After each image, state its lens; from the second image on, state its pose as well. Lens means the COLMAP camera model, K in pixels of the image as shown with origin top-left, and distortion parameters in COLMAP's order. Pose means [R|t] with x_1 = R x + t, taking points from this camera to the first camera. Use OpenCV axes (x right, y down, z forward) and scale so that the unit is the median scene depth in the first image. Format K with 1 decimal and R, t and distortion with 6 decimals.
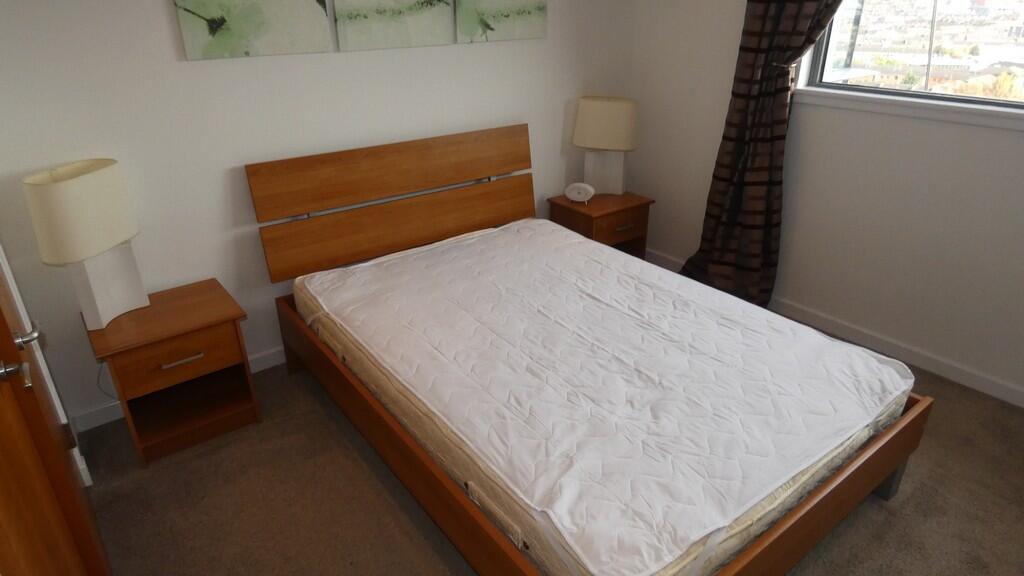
lens RADIAL K [[611.5, 0, 514.5], [0, 611.5, 284.6], [0, 0, 1]] dist [0.003027, -0.028245]
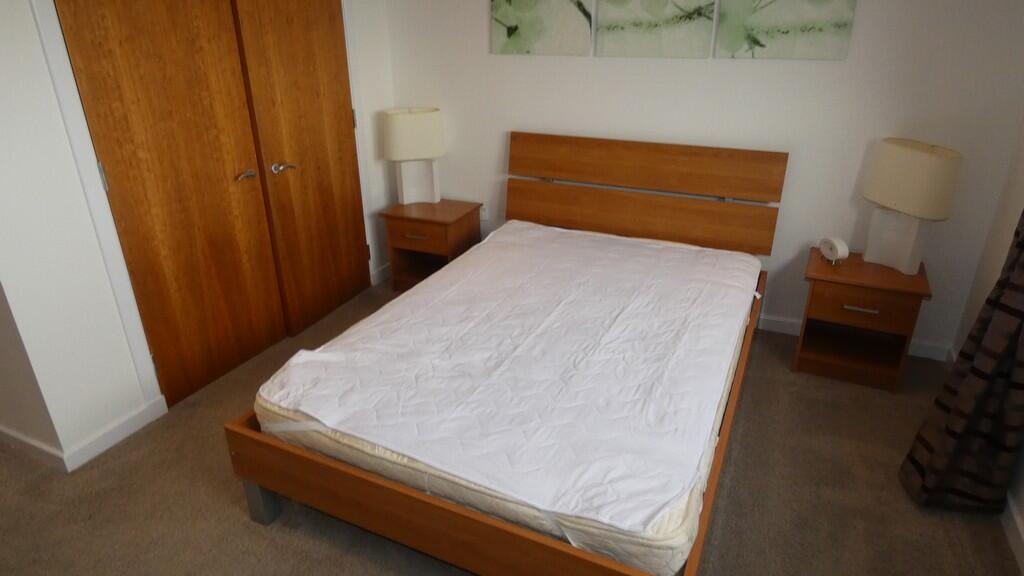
lens RADIAL K [[611.5, 0, 514.5], [0, 611.5, 284.6], [0, 0, 1]] dist [0.003027, -0.028245]
pose [[0.463390, 0.363504, -0.808168, 0.749168], [-0.371303, 0.907722, 0.195383, -0.140244], [0.804614, 0.209537, 0.555599, 0.277606]]
